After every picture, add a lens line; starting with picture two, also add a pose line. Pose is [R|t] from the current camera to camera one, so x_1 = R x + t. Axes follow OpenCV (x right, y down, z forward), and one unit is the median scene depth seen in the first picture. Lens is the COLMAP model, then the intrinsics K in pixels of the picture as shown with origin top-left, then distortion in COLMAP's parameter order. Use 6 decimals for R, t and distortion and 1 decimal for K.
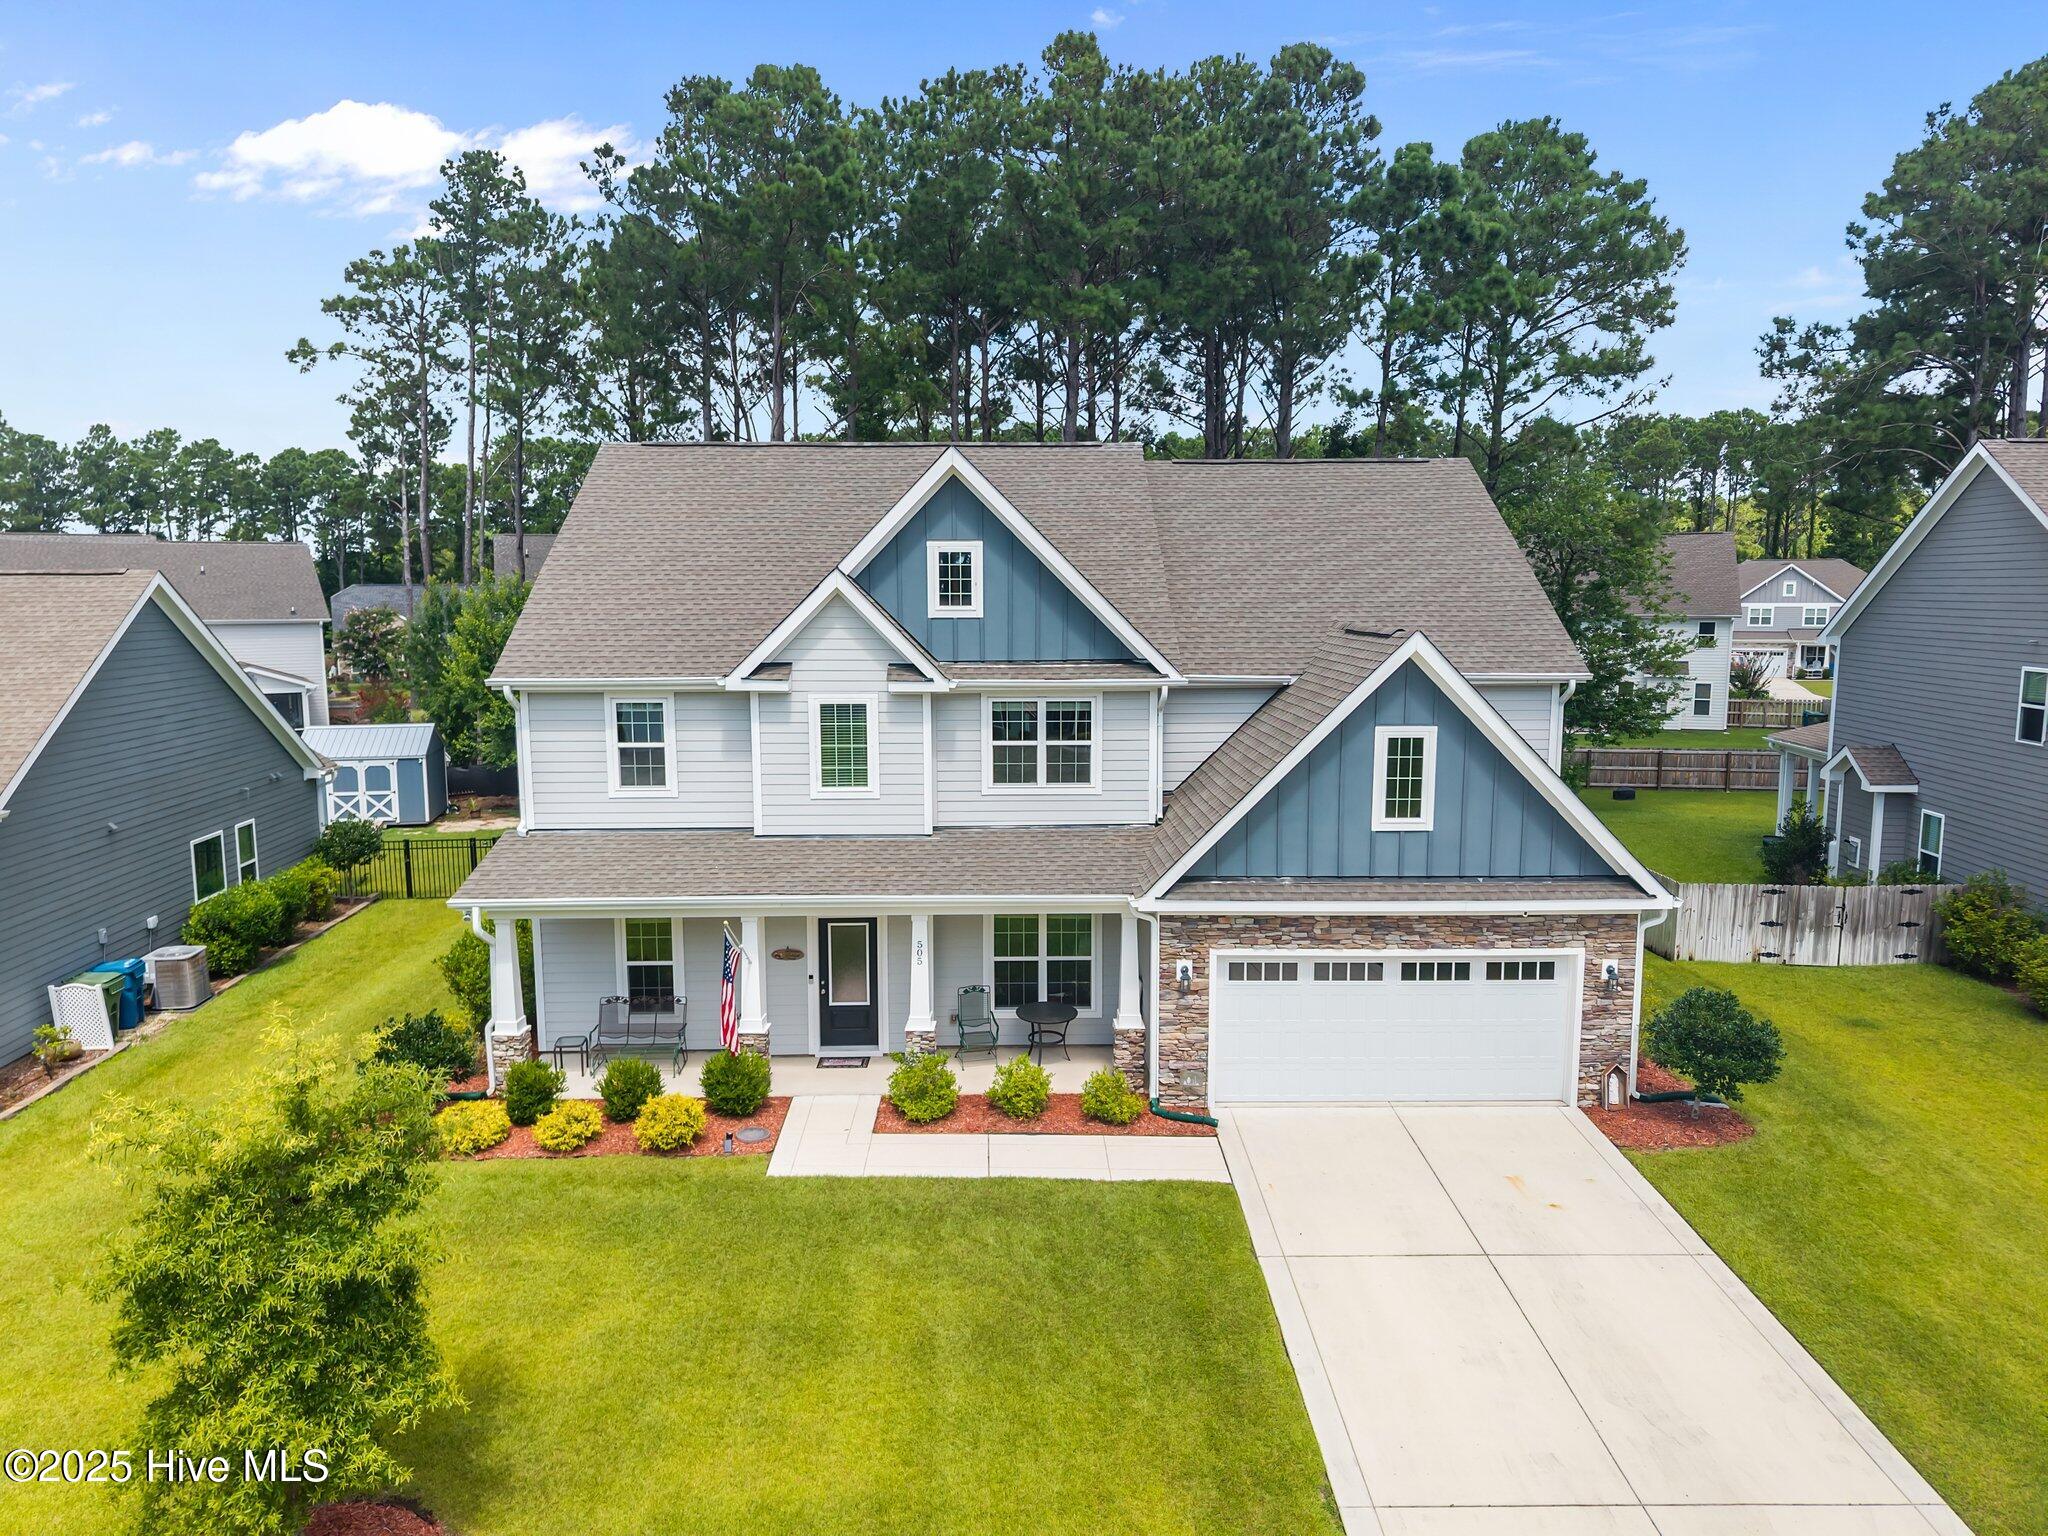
lens RADIAL K [[1381.8, 0, 1010.7], [0, 1381.8, 767.4], [0, 0, 1]] dist [0.001985, -0.000109]
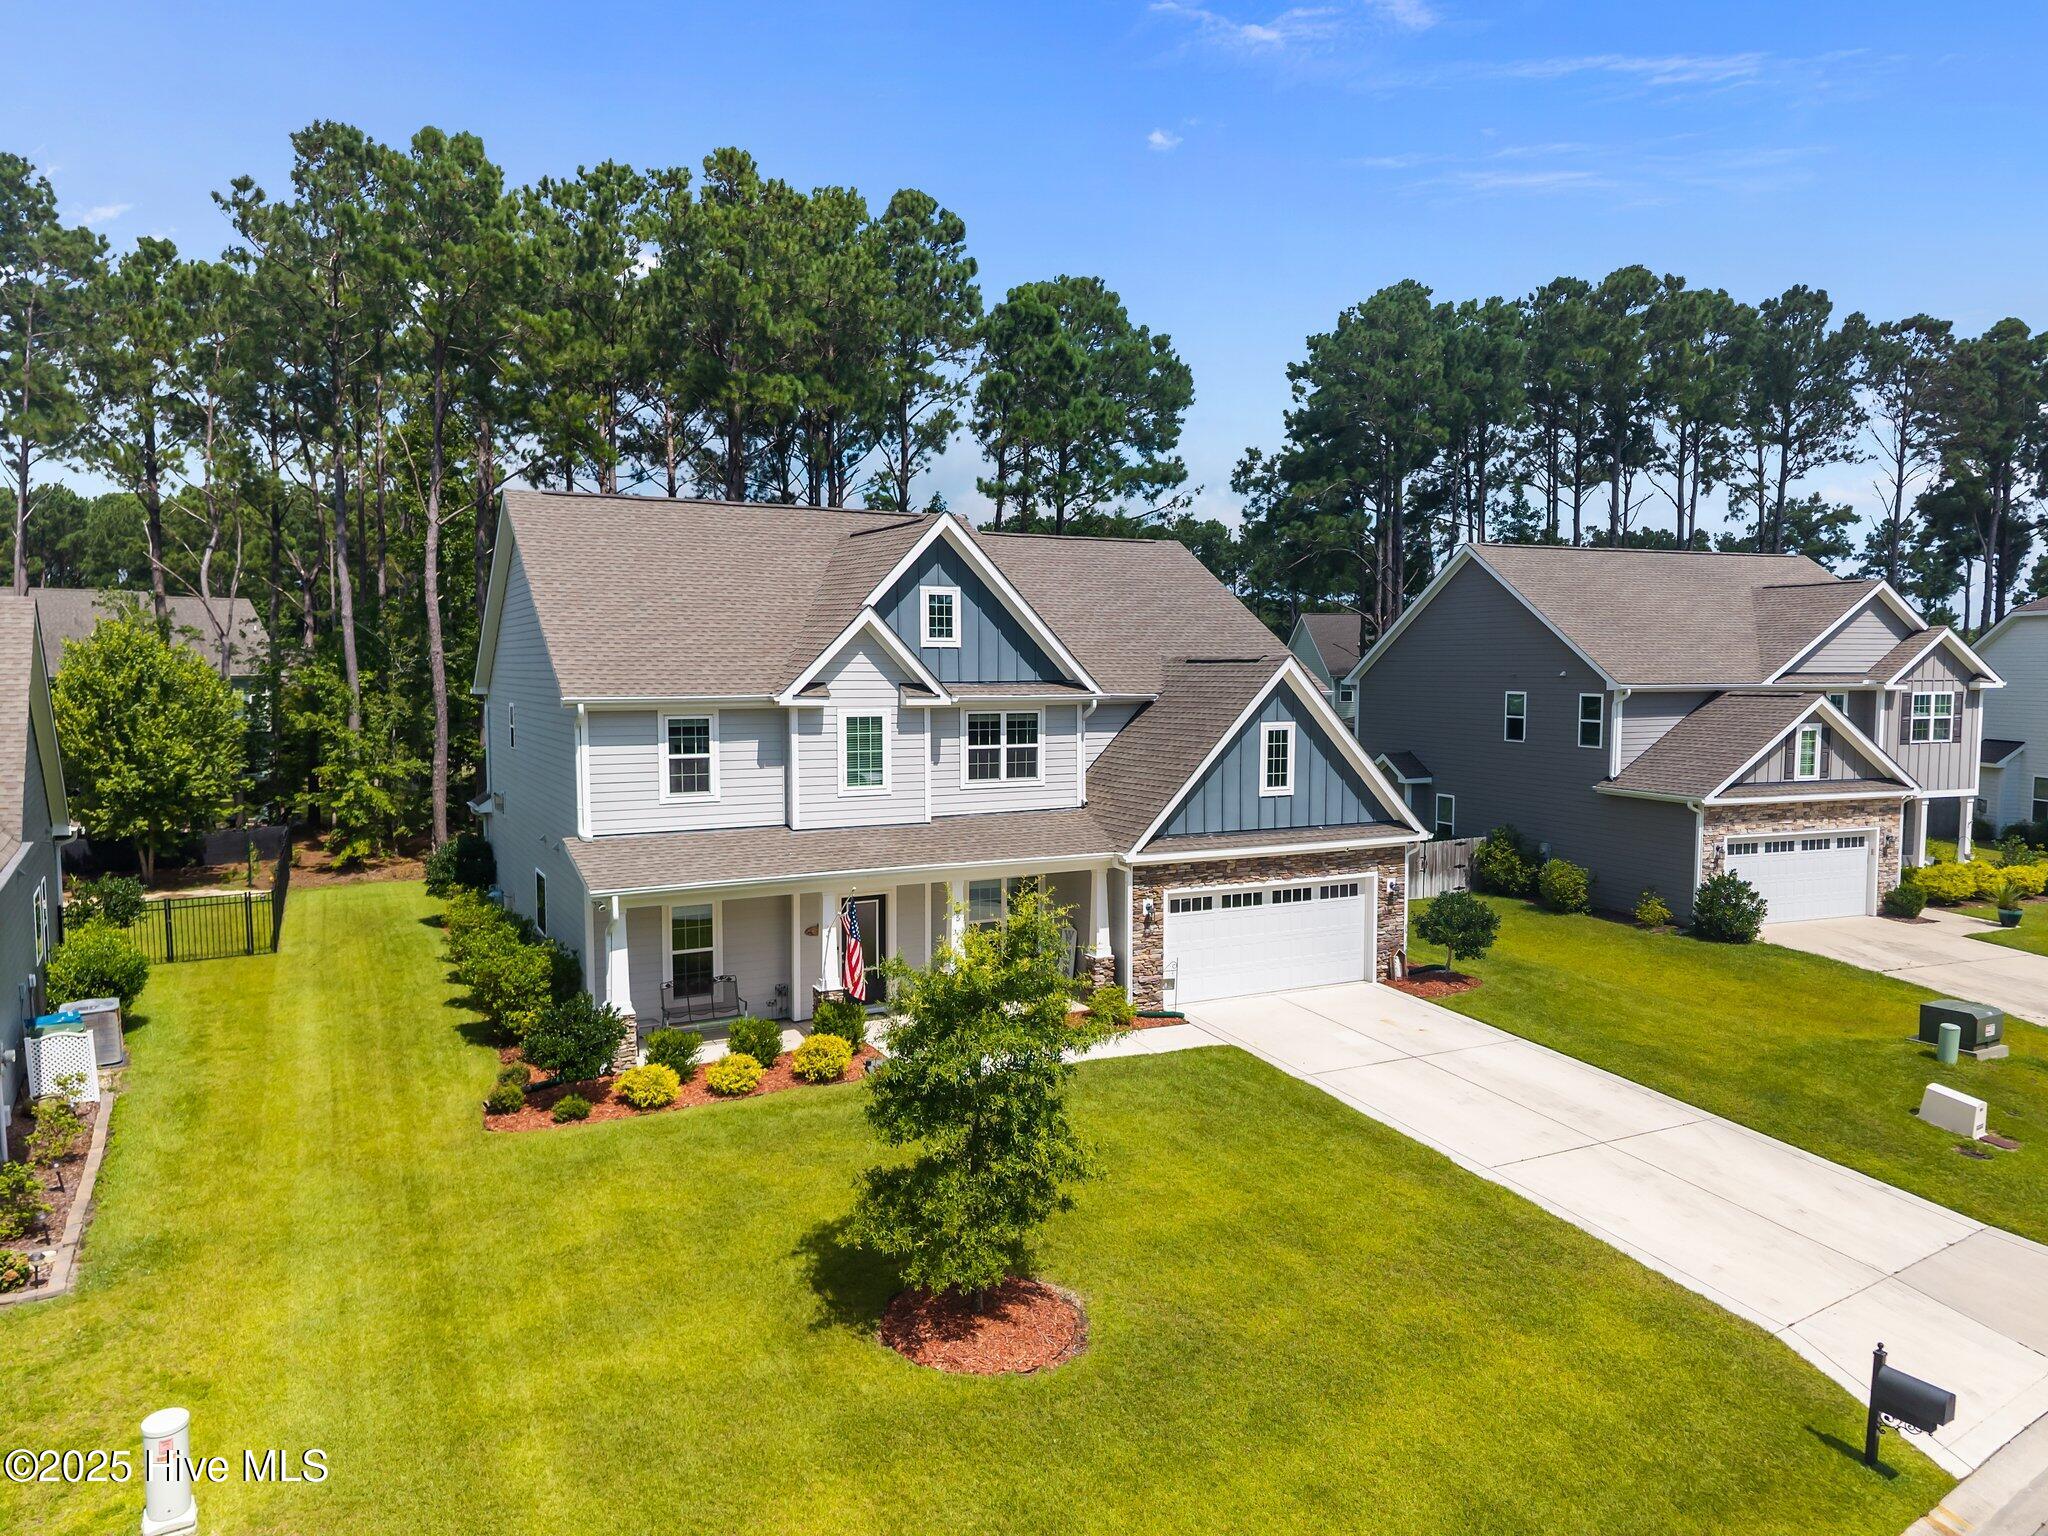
lens RADIAL K [[1391.6, 0, 1007.4], [0, 1391.6, 766.4], [0, 0, 1]] dist [0.012706, -0.008726]
pose [[0.892462, -0.029902, 0.450130, -0.551752], [0.056775, 0.997312, -0.046315, 0.060302], [-0.447535, 0.066890, 0.891761, -0.141264]]
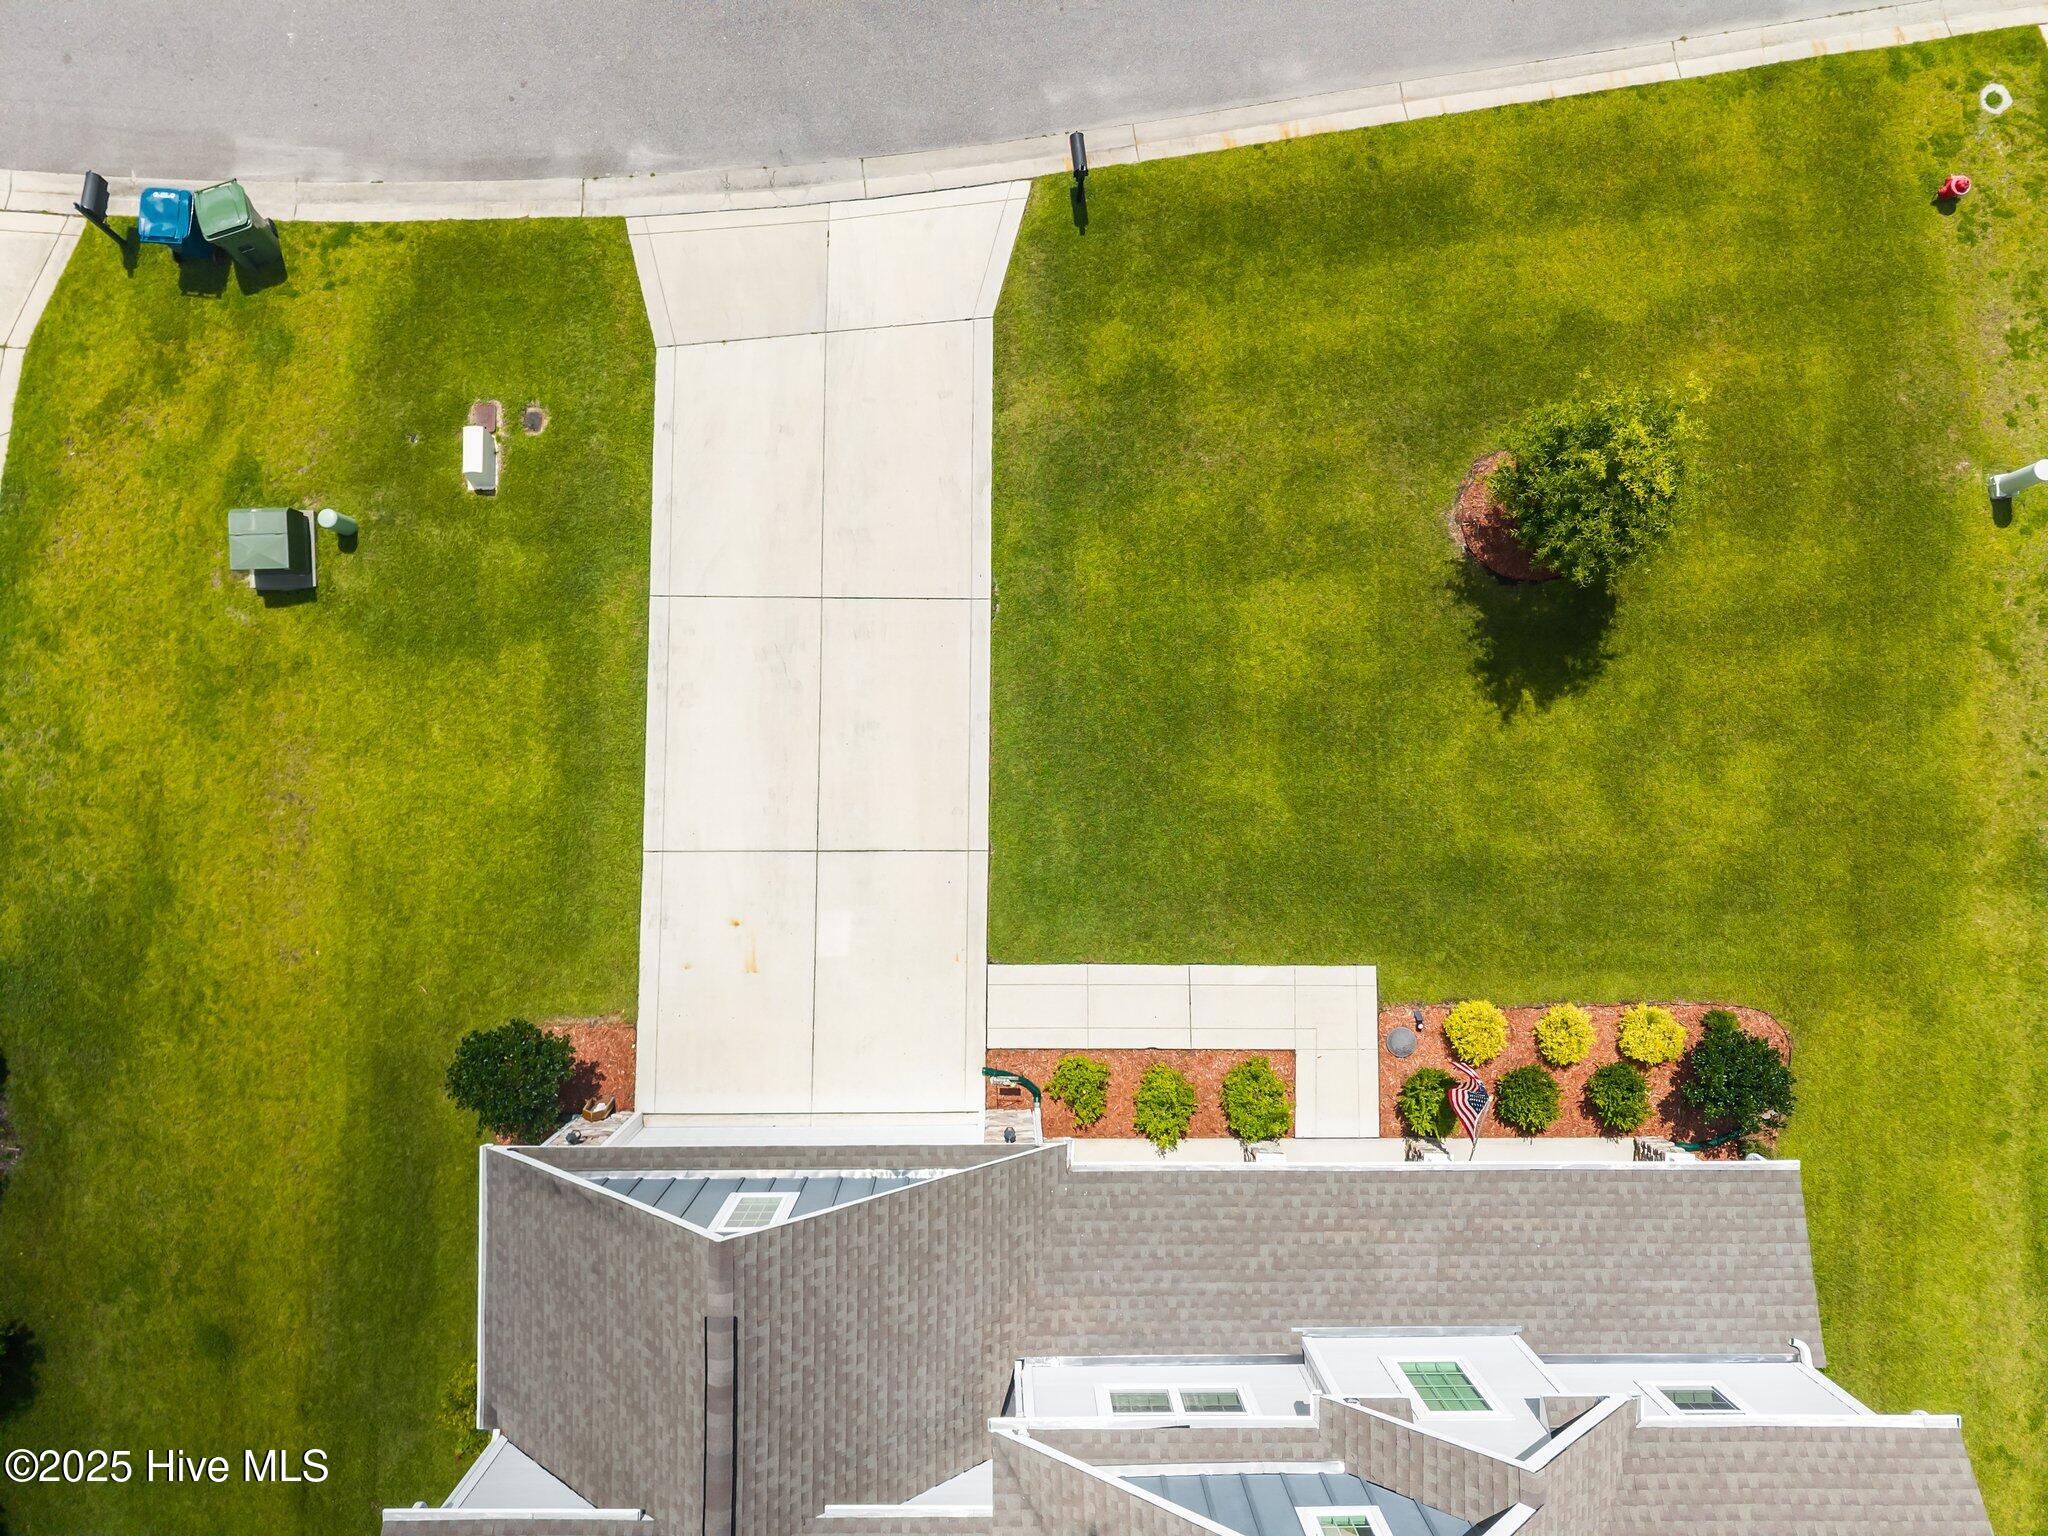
lens RADIAL K [[1391.6, 0, 1007.4], [0, 1391.6, 766.4], [0, 0, 1]] dist [0.012706, -0.008726]
pose [[-0.999878, -0.012888, -0.008791, 0.129800], [-0.007030, -0.130834, 0.991379, -0.734860], [-0.013927, 0.991320, 0.130728, 0.555692]]
